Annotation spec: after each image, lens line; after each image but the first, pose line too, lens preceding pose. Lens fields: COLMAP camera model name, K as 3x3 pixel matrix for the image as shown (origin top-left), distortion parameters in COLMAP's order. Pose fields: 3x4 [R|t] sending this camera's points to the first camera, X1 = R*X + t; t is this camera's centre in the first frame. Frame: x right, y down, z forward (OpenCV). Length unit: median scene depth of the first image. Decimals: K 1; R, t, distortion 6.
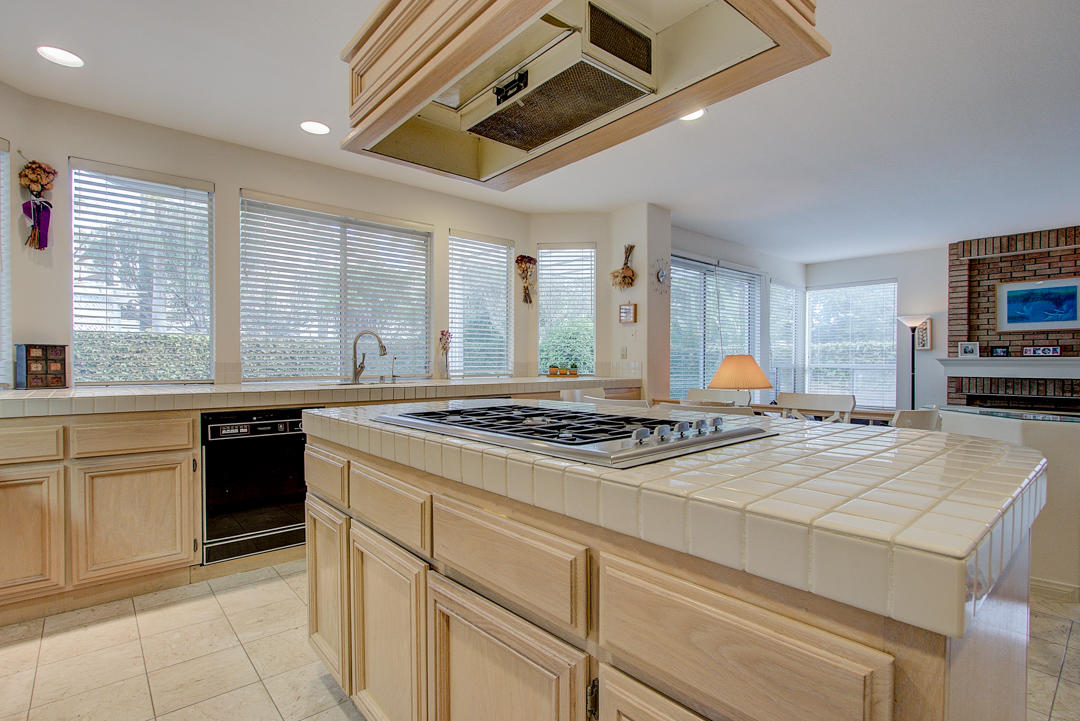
lens RADIAL K [[523.7, 0, 533.9], [0, 523.7, 368.8], [0, 0, 1]] dist [-0.012774, 0.000622]
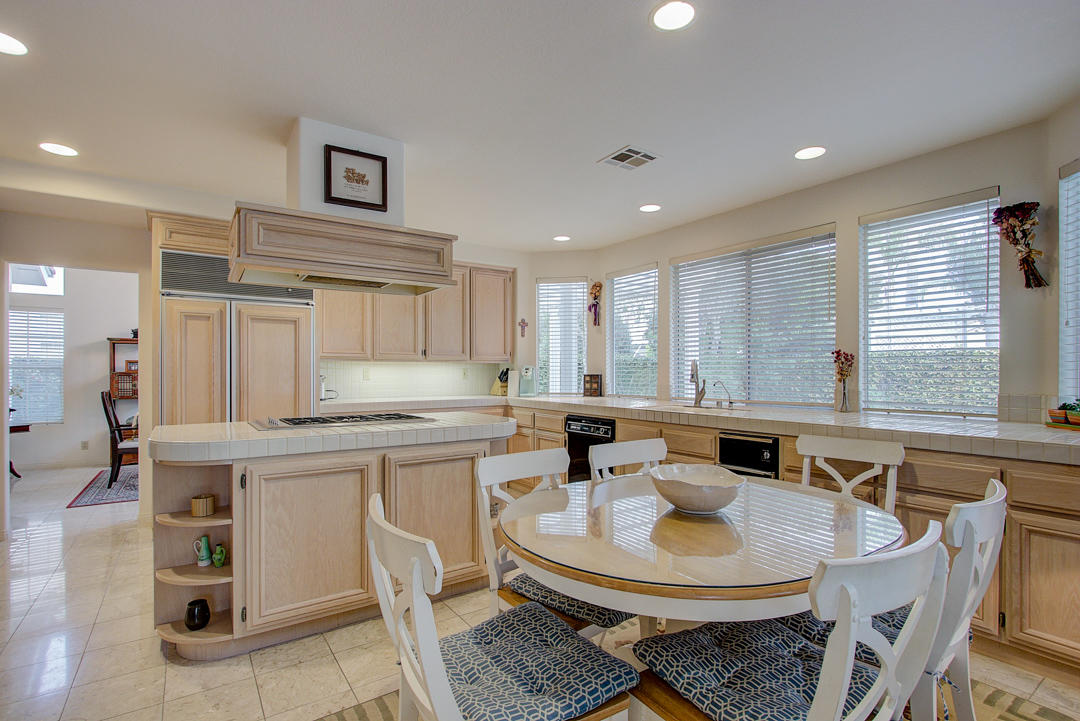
lens RADIAL K [[513.7, 0, 533.7], [0, 513.7, 370.6], [0, 0, 1]] dist [-0.010923, -0.000104]
pose [[-0.112461, -0.000489, -0.993656, 0.627871], [-0.013266, 0.999911, 0.001009, -0.036355], [0.993568, 0.013295, -0.112457, 0.604341]]
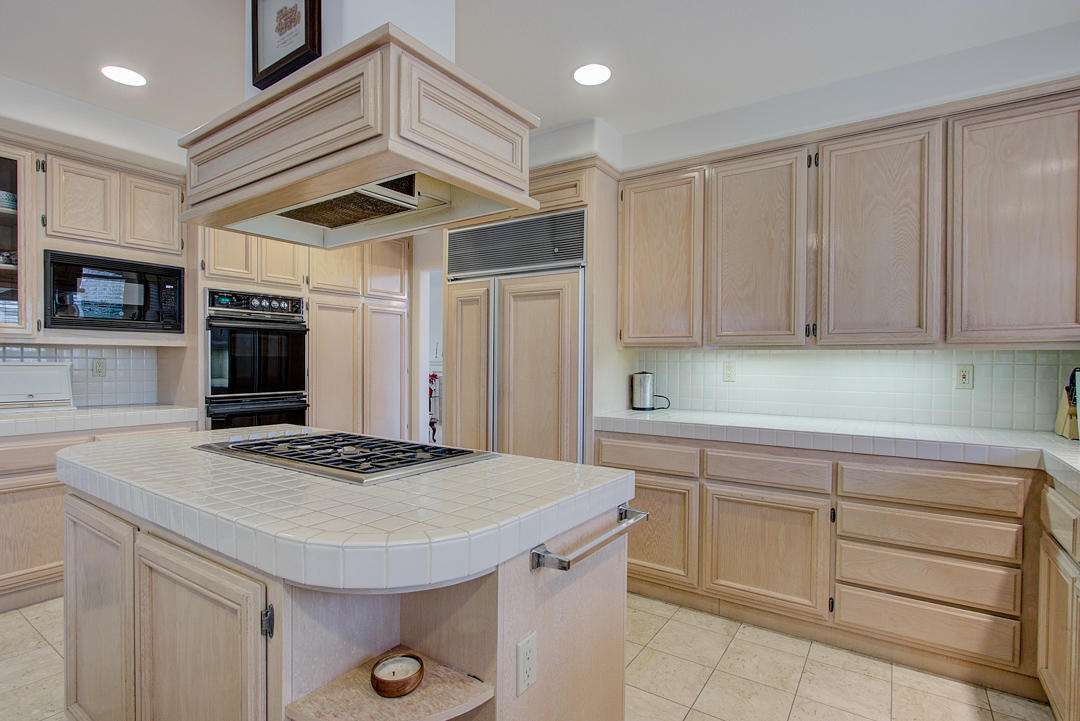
lens RADIAL K [[534.2, 0, 537.2], [0, 534.2, 368.1], [0, 0, 1]] dist [-0.012324, 0.000007]
pose [[-0.966648, -0.005692, -0.256044, -0.028038], [-0.012880, 0.999568, 0.026405, -0.042627], [0.255783, 0.028822, -0.966305, 0.713334]]
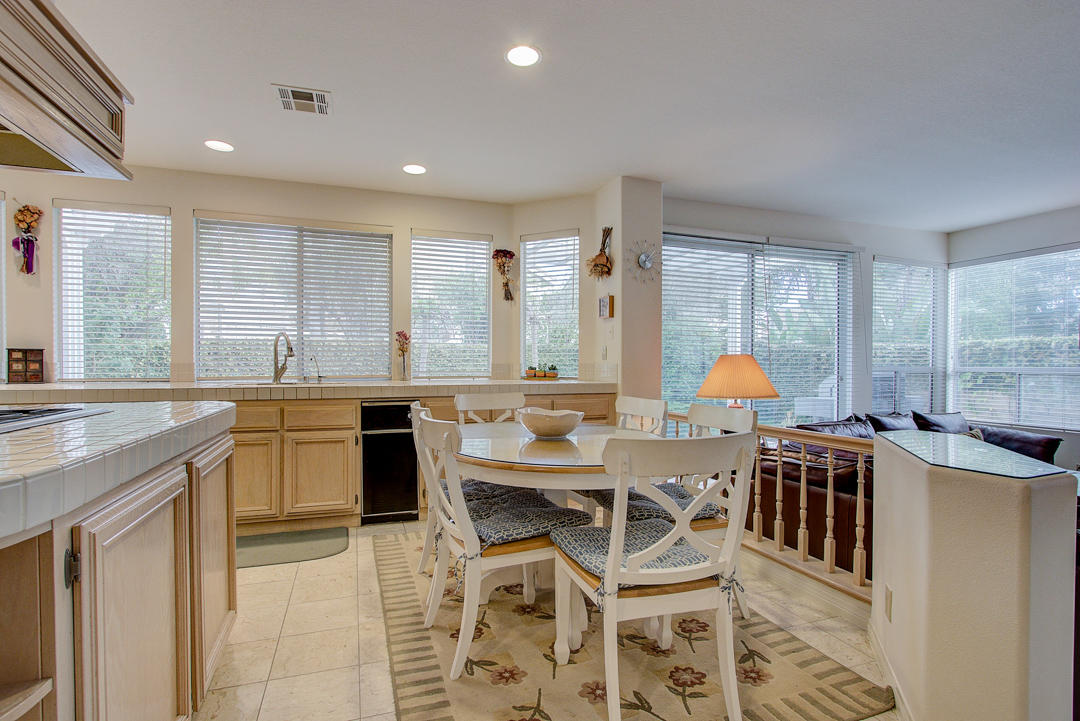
lens RADIAL K [[513.7, 0, 533.7], [0, 513.7, 370.6], [0, 0, 1]] dist [-0.010923, -0.000104]
pose [[0.930446, 0.005901, -0.366382, 0.405598], [-0.006100, 0.999981, 0.000616, -0.000831], [0.366379, 0.001662, 0.930464, 0.179525]]
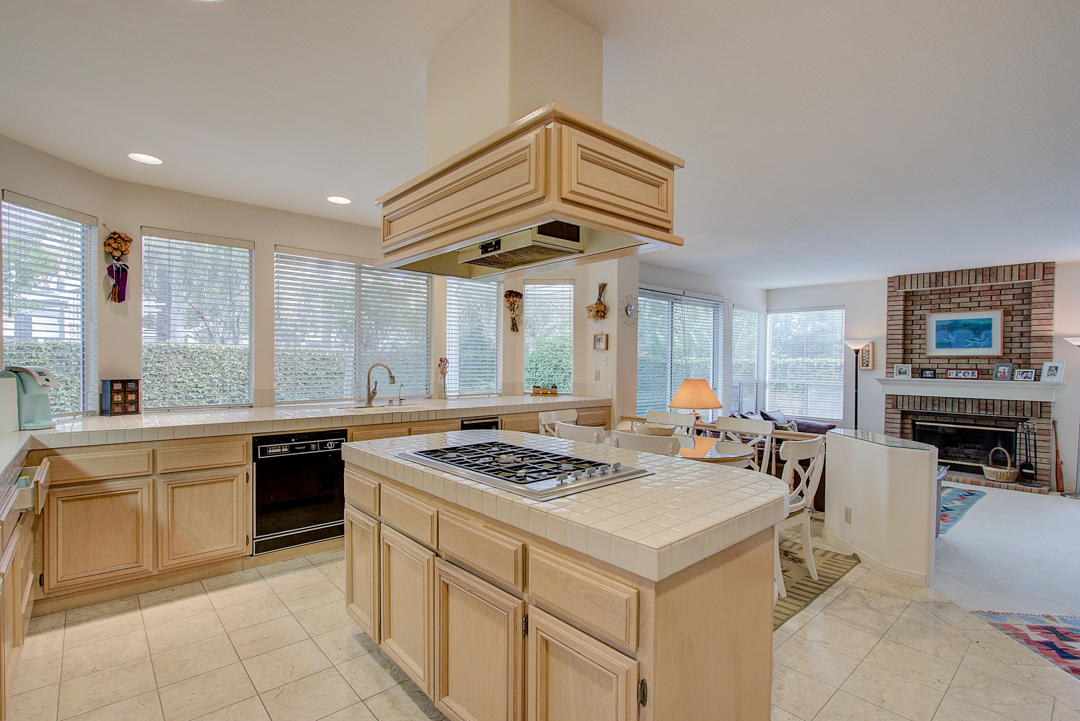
lens RADIAL K [[511.4, 0, 533.5], [0, 511.4, 368.4], [0, 0, 1]] dist [-0.011746, -0.000444]
pose [[0.999909, 0.007804, 0.011025, 0.019516], [-0.007814, 0.999969, 0.000829, -0.049632], [-0.011018, -0.000915, 0.999939, -0.143348]]
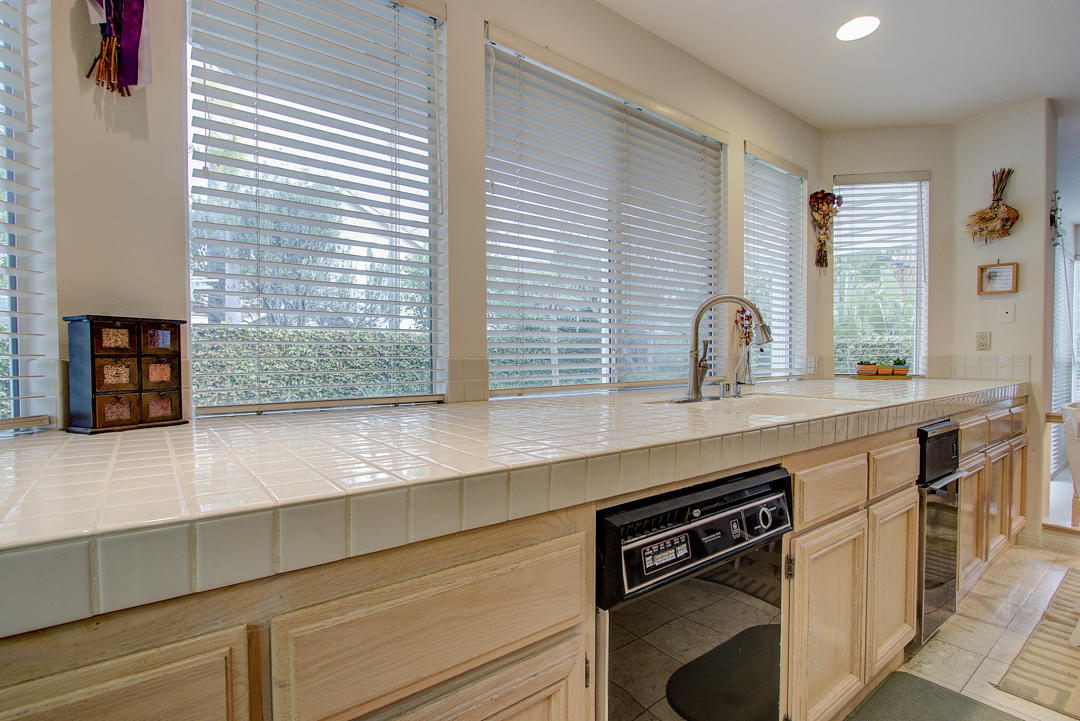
lens RADIAL K [[516.1, 0, 535.0], [0, 516.1, 368.1], [0, 0, 1]] dist [-0.011275, 0.000534]
pose [[0.998322, -0.005844, -0.057619, -0.368933], [0.006251, 0.999957, 0.006877, -0.005321], [0.057577, -0.007226, 0.998315, 0.373906]]
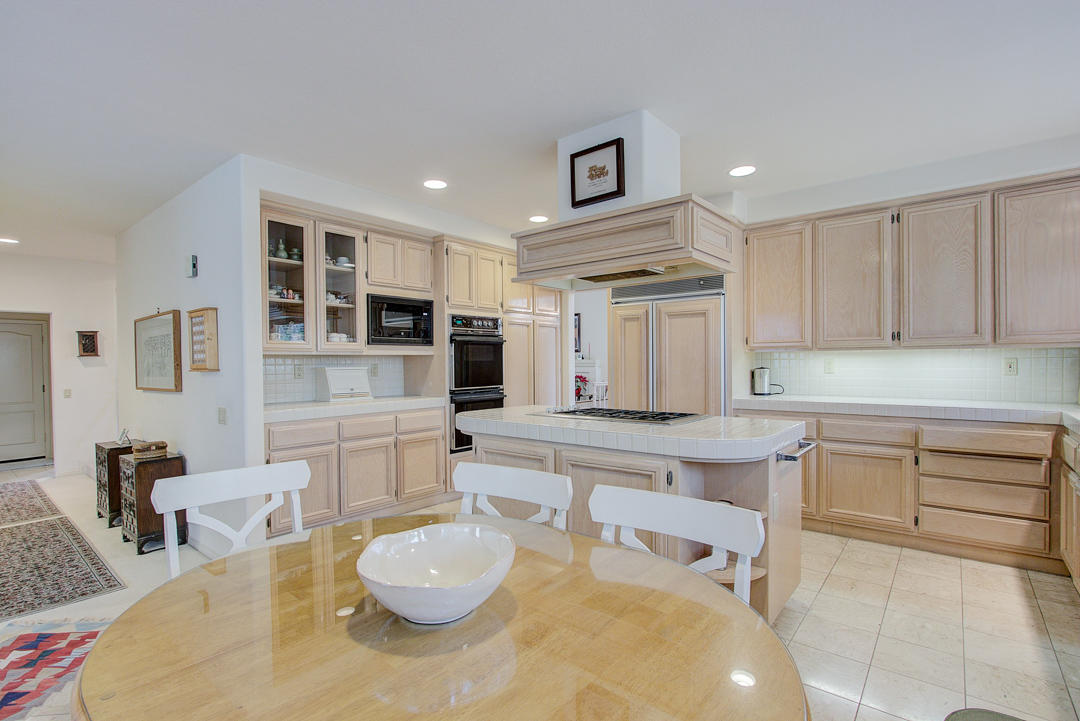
lens RADIAL K [[516.1, 0, 535.0], [0, 516.1, 368.1], [0, 0, 1]] dist [-0.011275, 0.000534]
pose [[-0.985695, 0.009888, -0.168247, 0.223901], [0.005569, 0.999643, 0.026121, -0.046216], [0.168446, 0.024810, -0.985399, 0.922975]]
